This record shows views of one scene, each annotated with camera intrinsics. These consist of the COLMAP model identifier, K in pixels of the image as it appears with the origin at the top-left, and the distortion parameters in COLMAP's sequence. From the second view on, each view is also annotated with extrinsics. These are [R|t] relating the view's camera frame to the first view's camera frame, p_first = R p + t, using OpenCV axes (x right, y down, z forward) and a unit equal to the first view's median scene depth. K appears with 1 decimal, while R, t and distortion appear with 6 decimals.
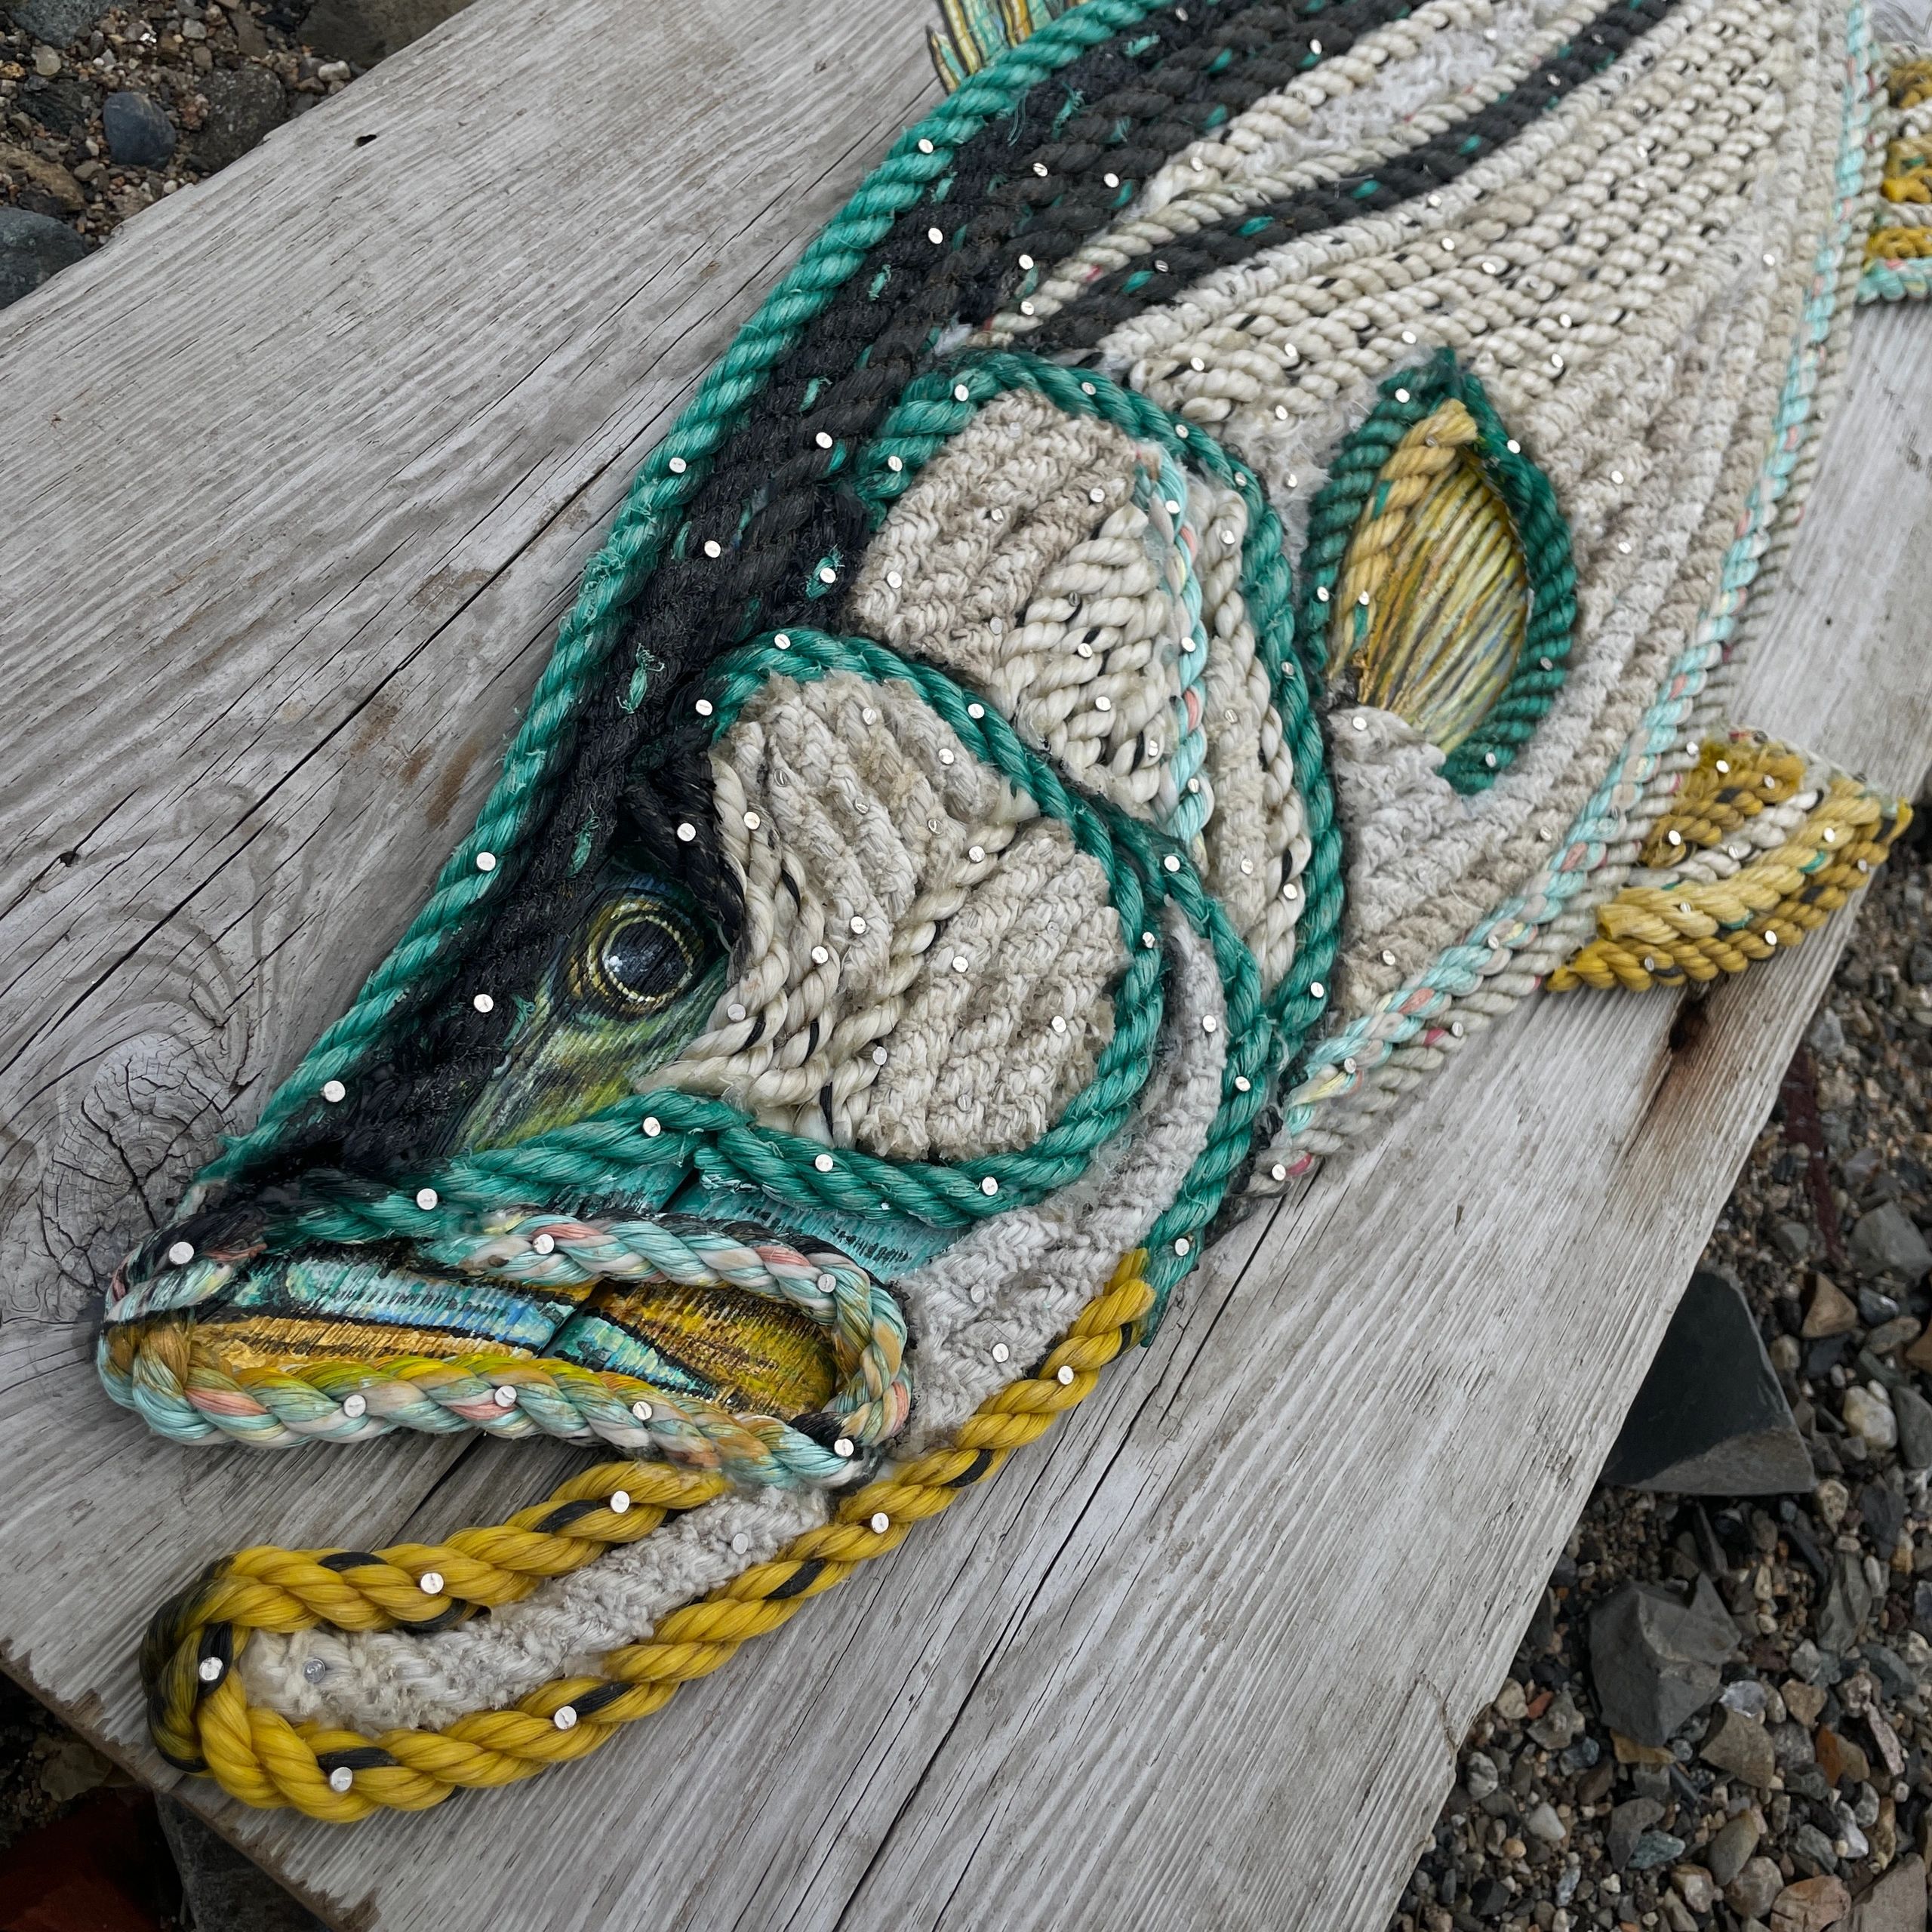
lens RADIAL K [[1864.0, 0, 966.0], [0, 1864.0, 966.0], [0, 0, 1]] dist [0.105919, -0.152563]
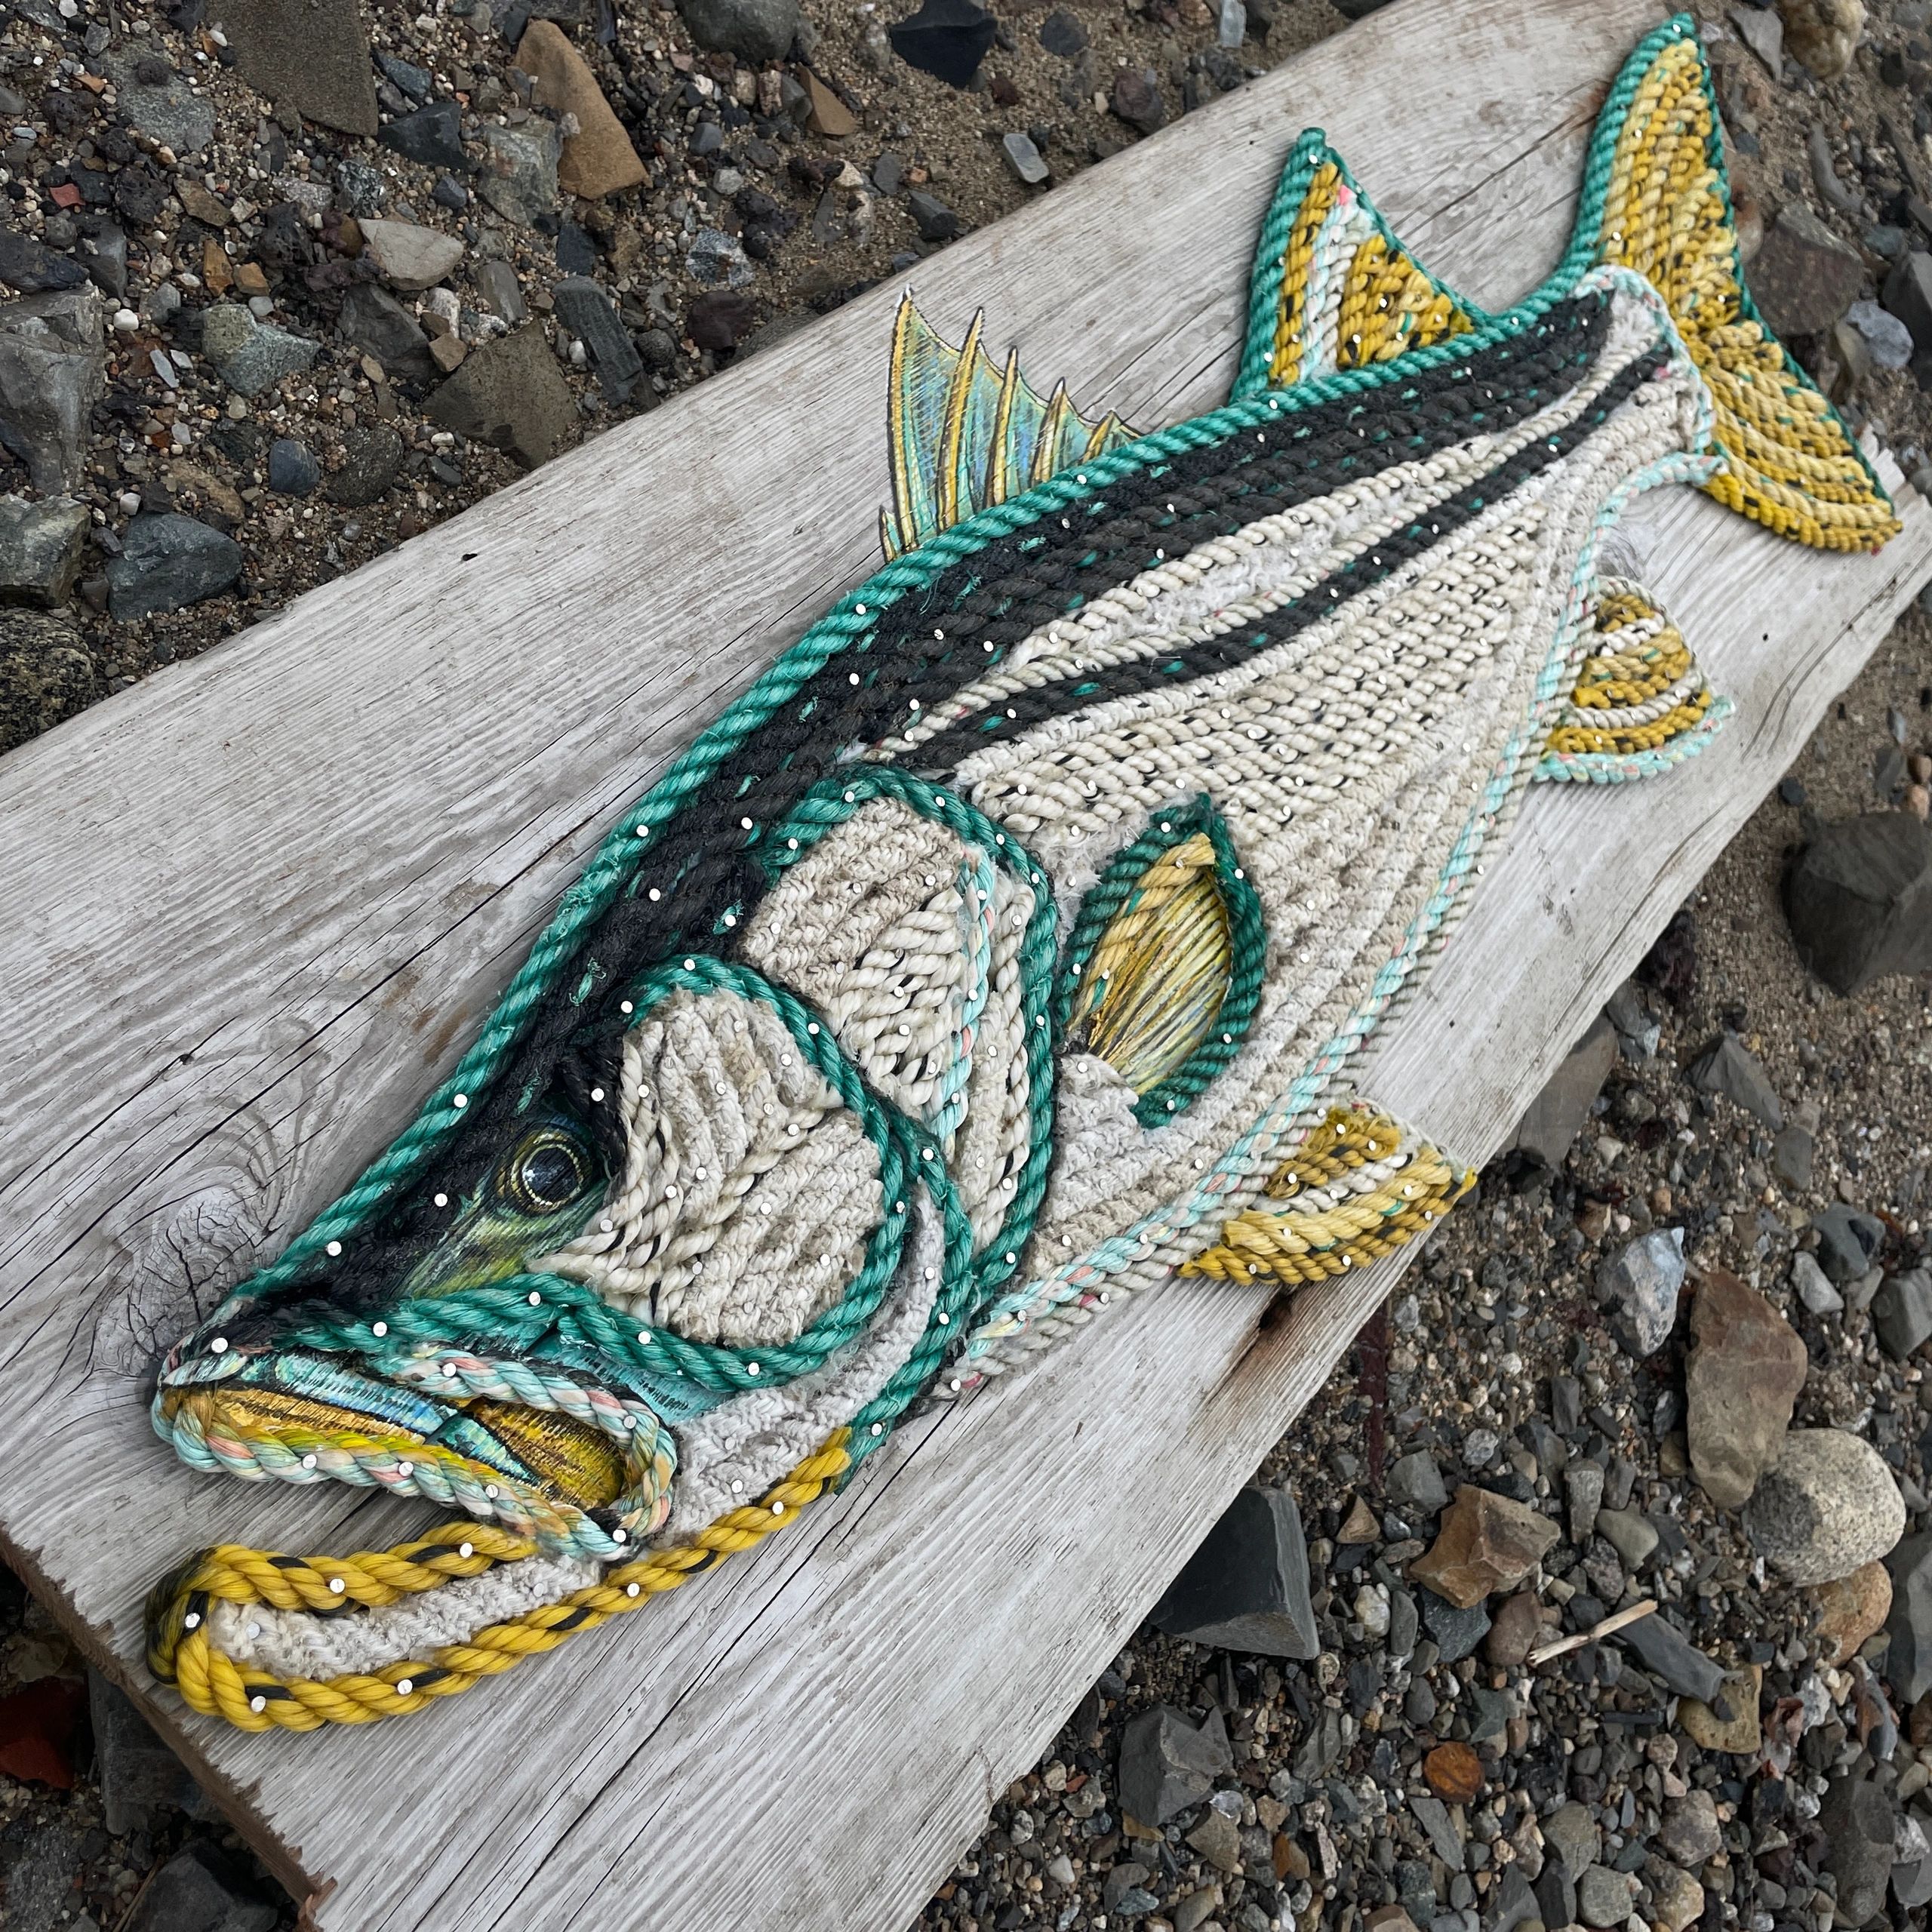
lens RADIAL K [[1864.0, 0, 966.0], [0, 1864.0, 966.0], [0, 0, 1]] dist [0.105919, -0.152563]
pose [[0.975756, 0.199990, 0.088908, -0.016233], [-0.199013, 0.979796, -0.019811, -0.169206], [-0.091074, 0.001637, 0.995843, -0.411029]]
